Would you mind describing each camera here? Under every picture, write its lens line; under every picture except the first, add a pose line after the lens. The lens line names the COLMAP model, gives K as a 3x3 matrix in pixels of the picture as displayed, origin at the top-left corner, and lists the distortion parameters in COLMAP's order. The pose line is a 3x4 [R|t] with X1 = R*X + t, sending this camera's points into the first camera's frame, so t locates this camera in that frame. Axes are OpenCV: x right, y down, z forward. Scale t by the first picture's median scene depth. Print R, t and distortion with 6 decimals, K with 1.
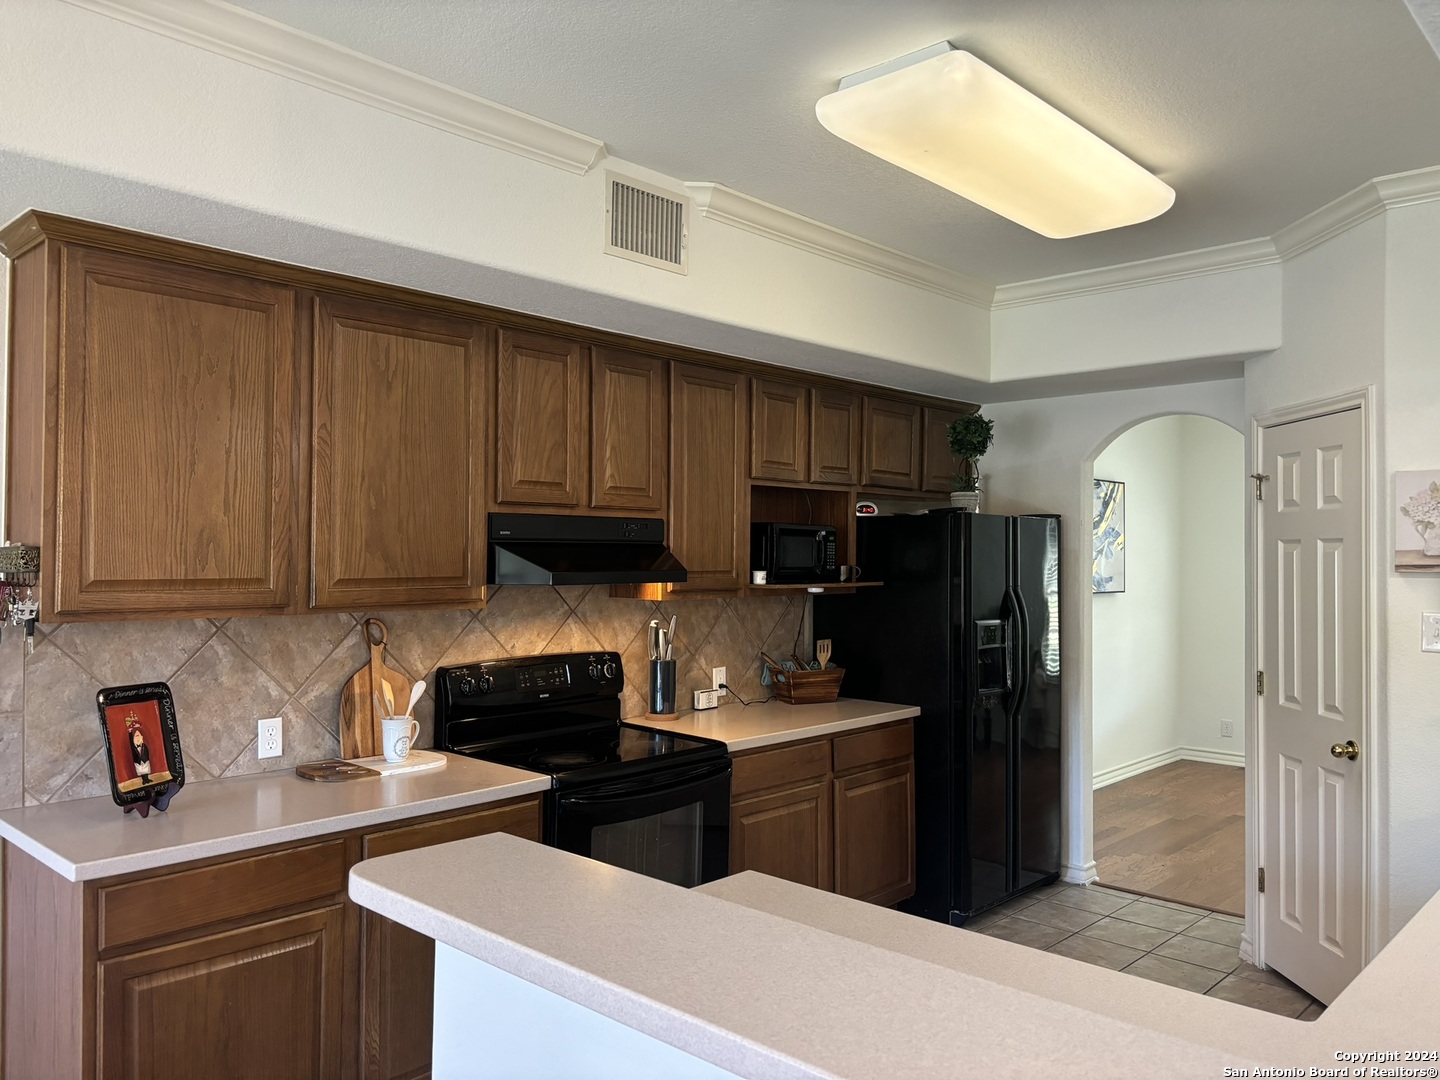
lens RADIAL K [[1084.1, 0, 721.4], [0, 1084.1, 545.3], [0, 0, 1]] dist [0.040668, -0.053353]
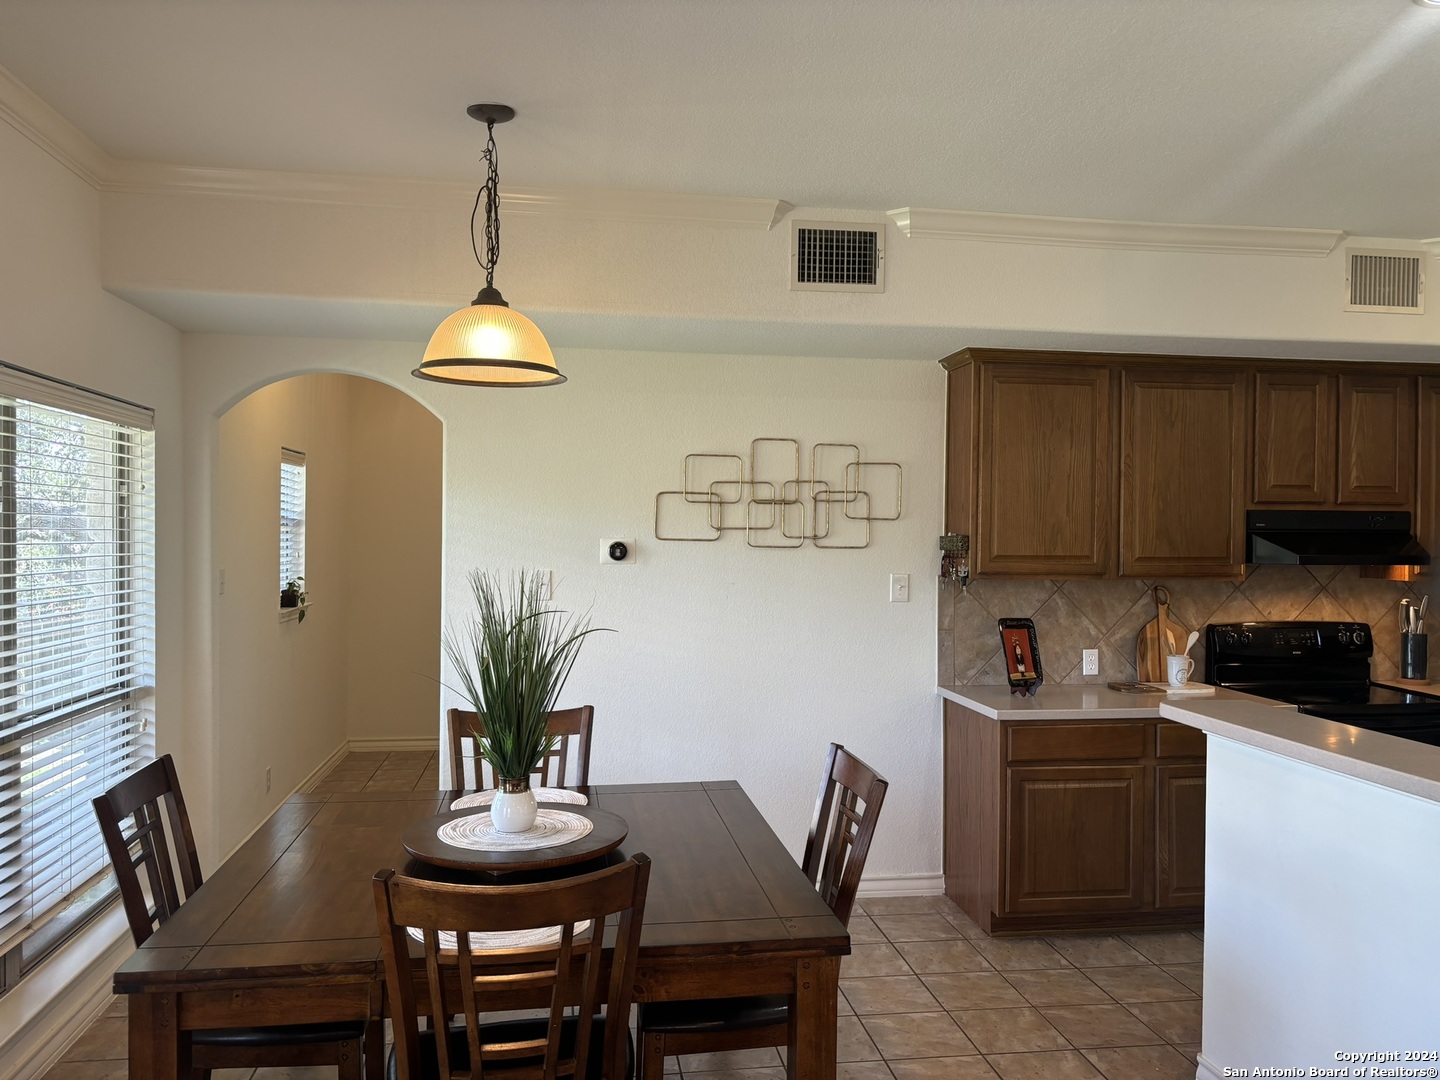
lens RADIAL K [[1084.1, 0, 726.6], [0, 1084.1, 540.0], [0, 0, 1]] dist [0.040668, -0.053353]
pose [[0.784114, 0.002467, -0.620612, 0.128301], [0.001861, 0.999978, 0.006326, -0.002943], [0.620615, -0.006115, 0.784092, -0.500156]]
